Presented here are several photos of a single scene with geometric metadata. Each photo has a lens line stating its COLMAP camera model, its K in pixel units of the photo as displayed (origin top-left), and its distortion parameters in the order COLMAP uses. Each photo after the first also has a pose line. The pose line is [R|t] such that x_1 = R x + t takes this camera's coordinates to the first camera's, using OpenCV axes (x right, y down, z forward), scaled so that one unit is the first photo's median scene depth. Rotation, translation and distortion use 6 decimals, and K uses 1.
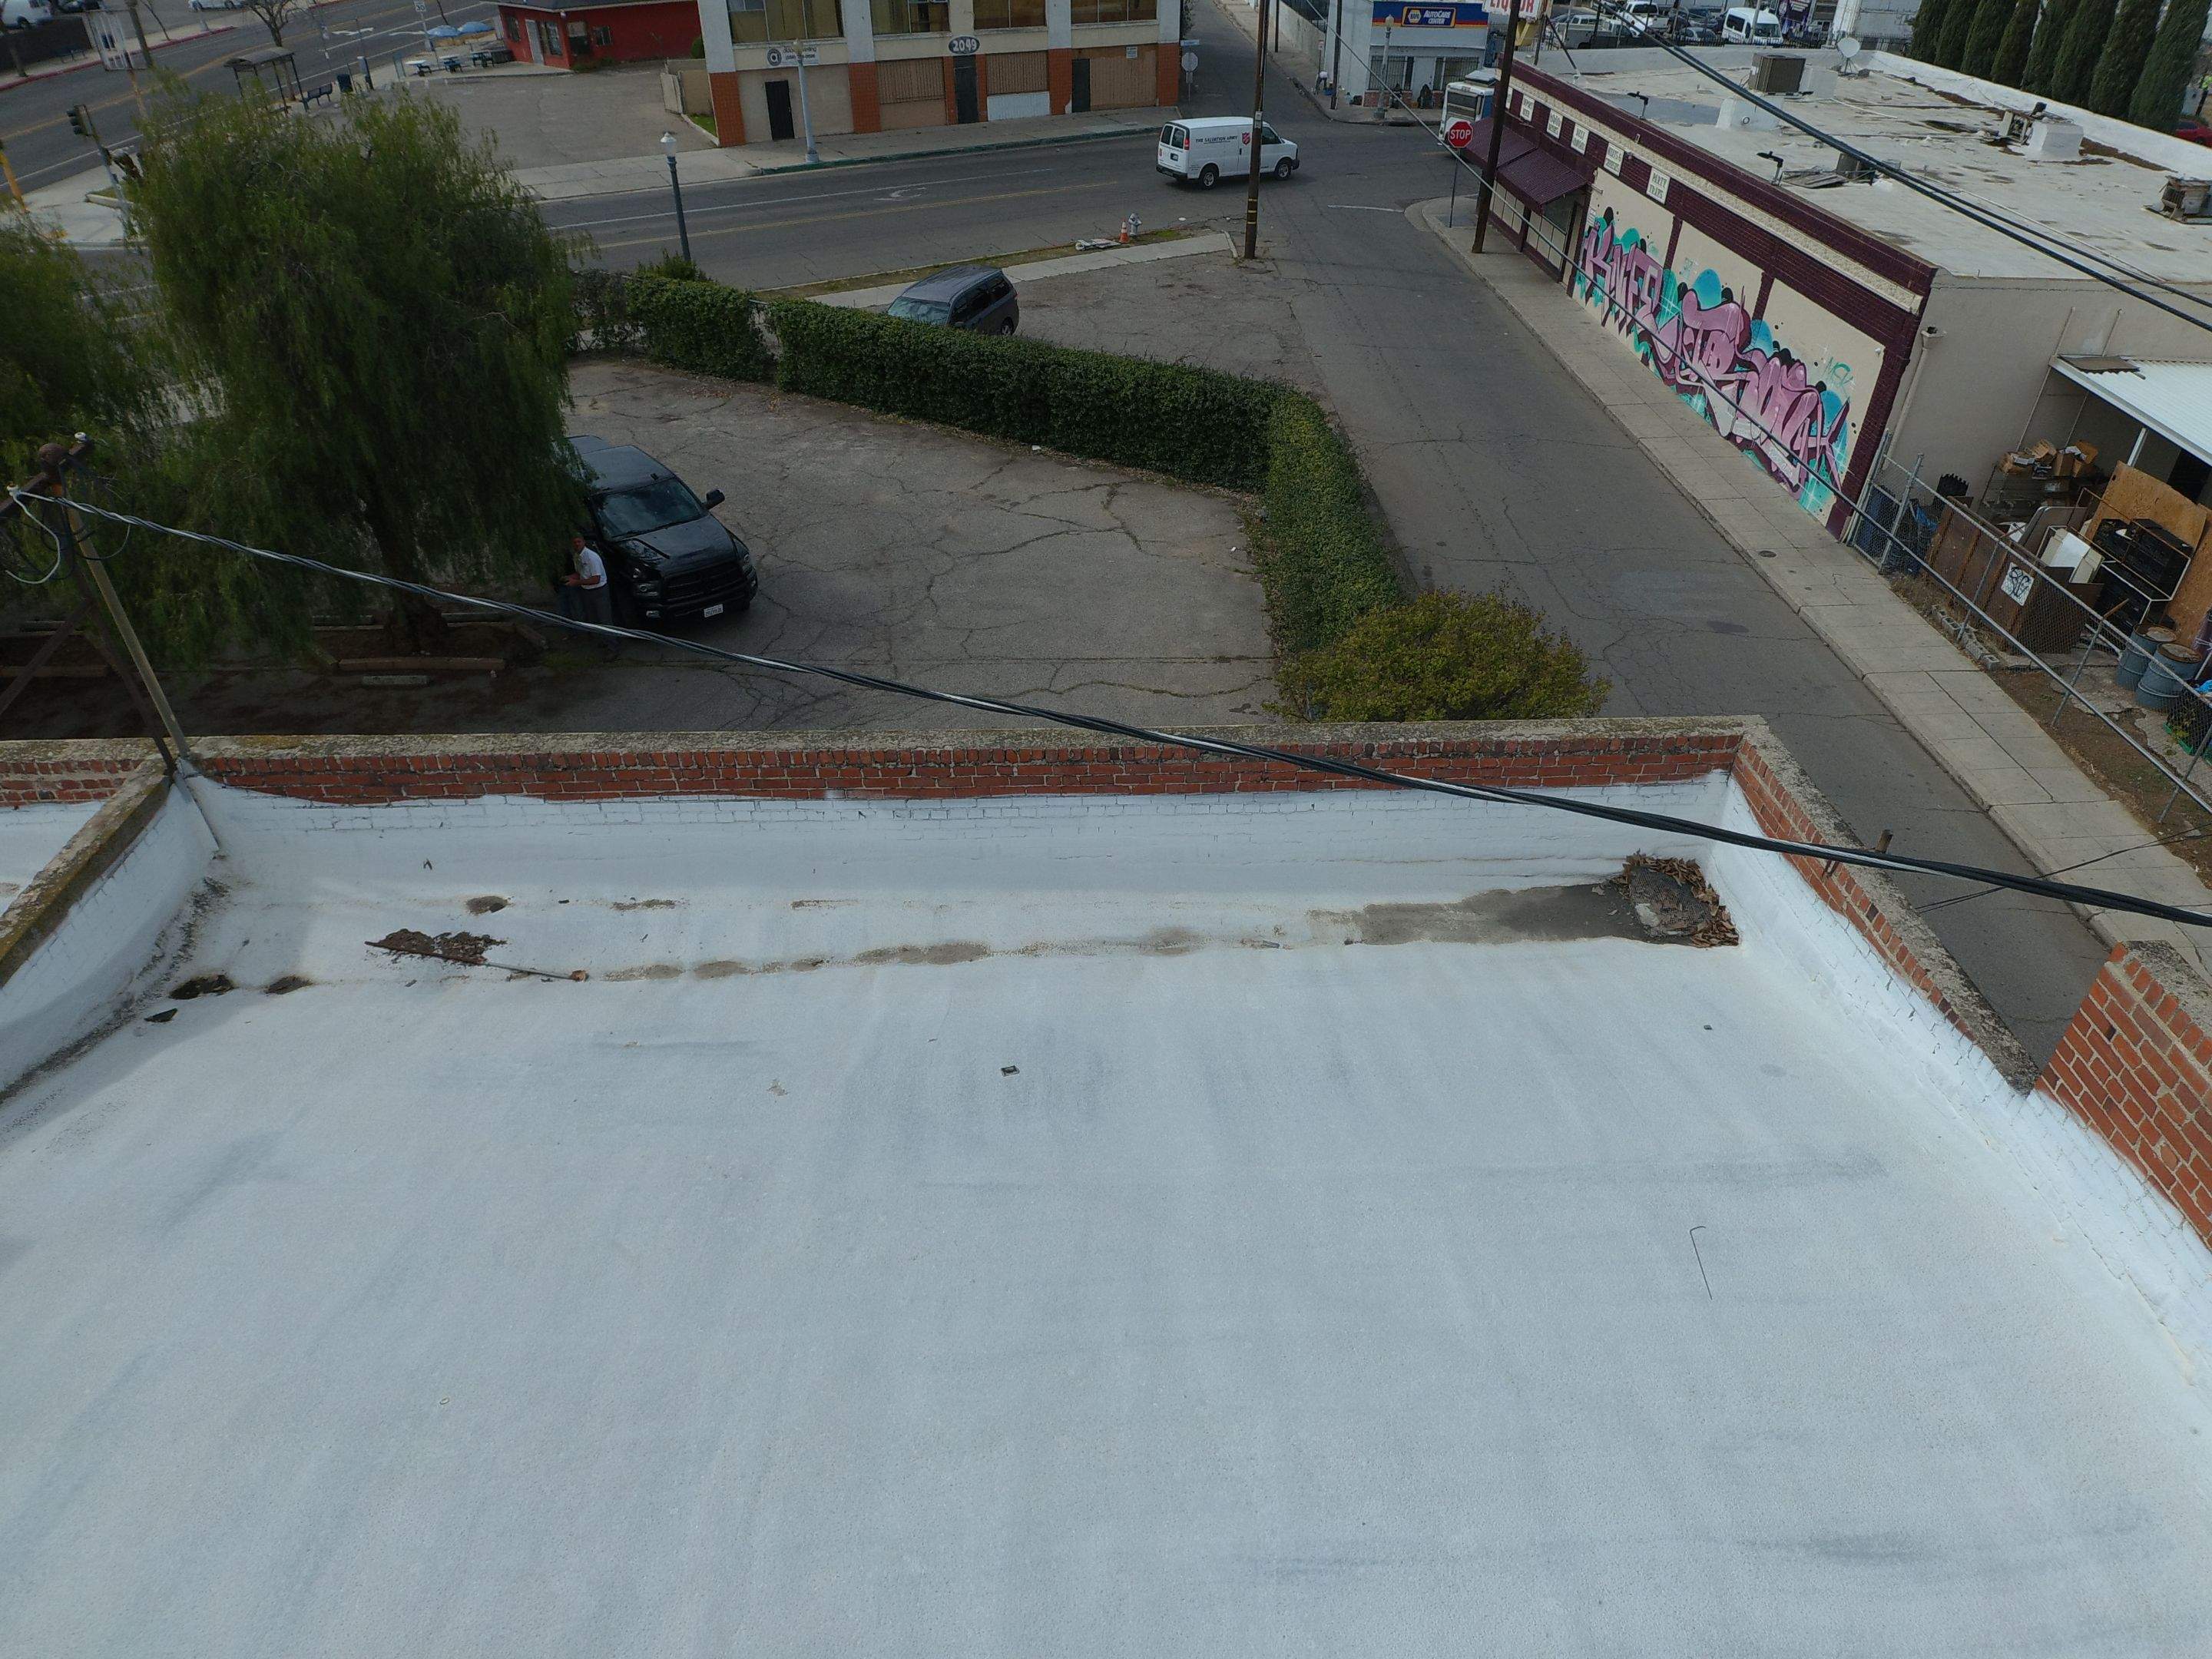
lens RADIAL K [[1338.3, 0, 1145.6], [0, 1338.3, 828.3], [0, 0, 1]] dist [0.069902, -0.097637]
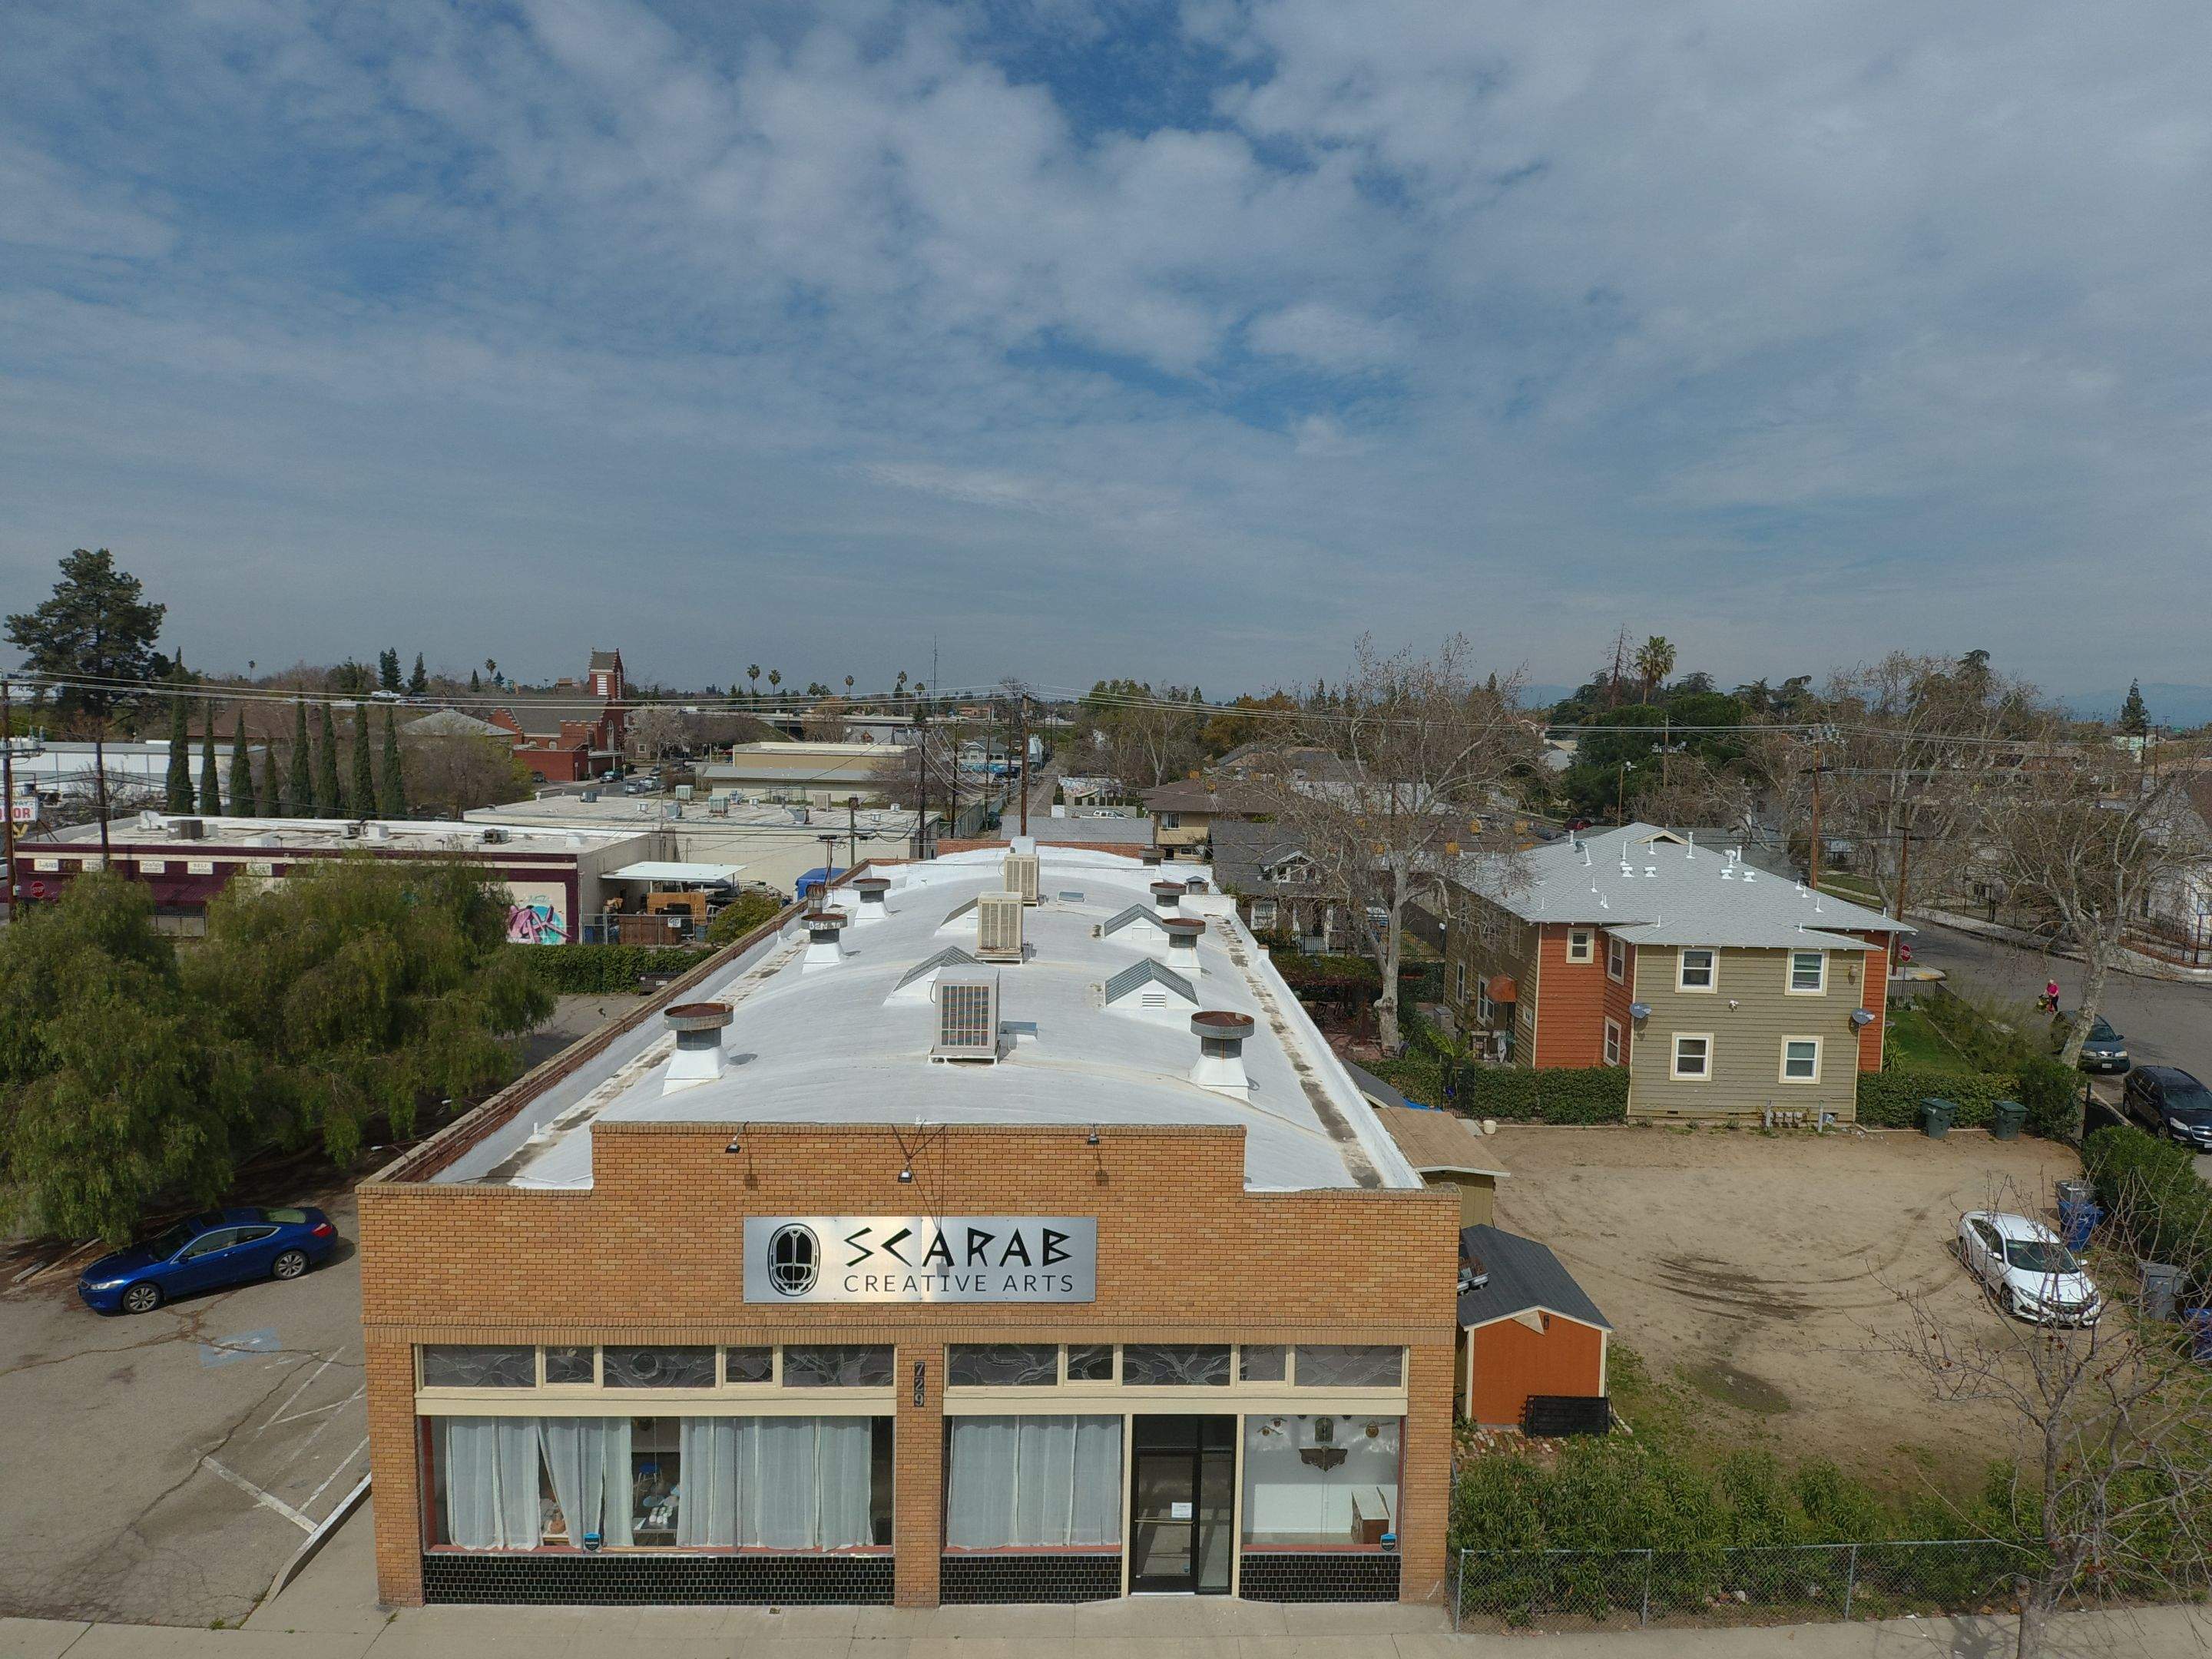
lens RADIAL K [[1378.5, 0, 1148.0], [0, 1378.5, 787.8], [0, 0, 1]] dist [0.082796, -0.091406]
pose [[0.003528, -0.076252, 0.997082, -2.028636], [0.570972, 0.818730, 0.060592, 0.005445], [-0.820962, 0.569092, 0.046427, -0.226368]]
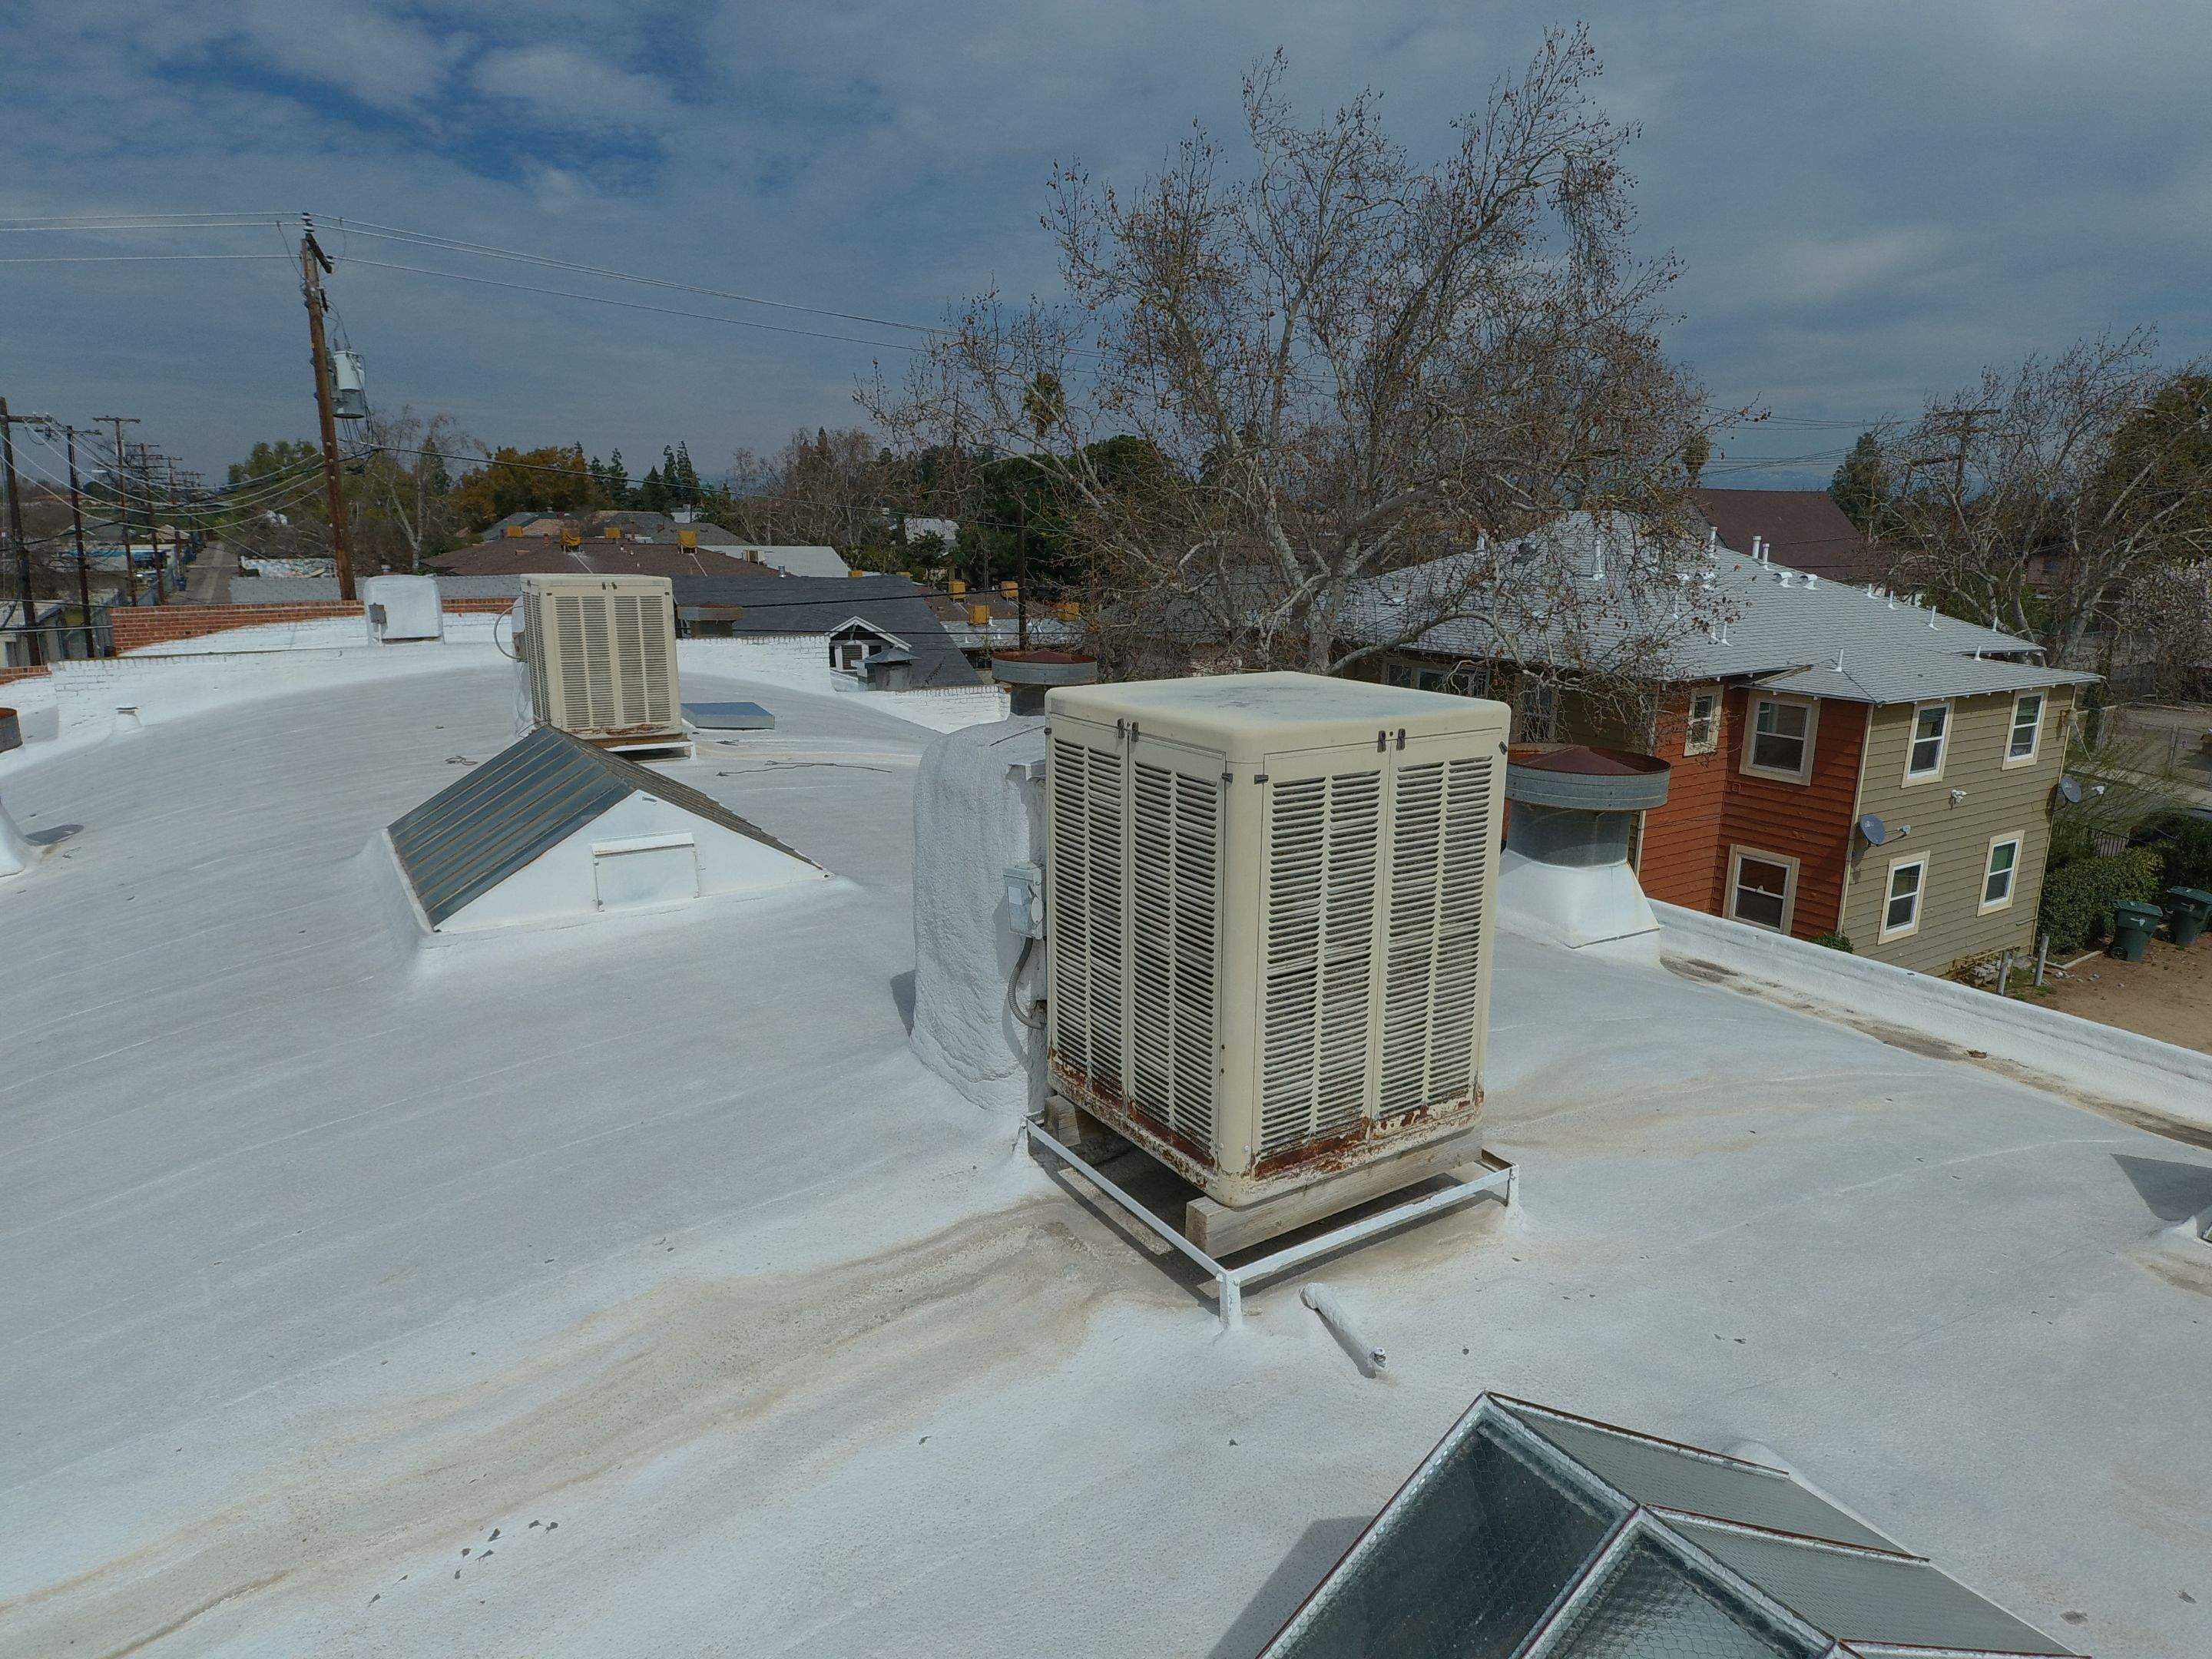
lens RADIAL K [[1338.3, 0, 1145.6], [0, 1338.3, 828.3], [0, 0, 1]] dist [0.069902, -0.097637]
pose [[-0.518456, -0.215810, 0.827423, -0.902077], [0.488089, 0.719826, 0.493578, 0.010992], [-0.702120, 0.659755, -0.267864, 0.060487]]
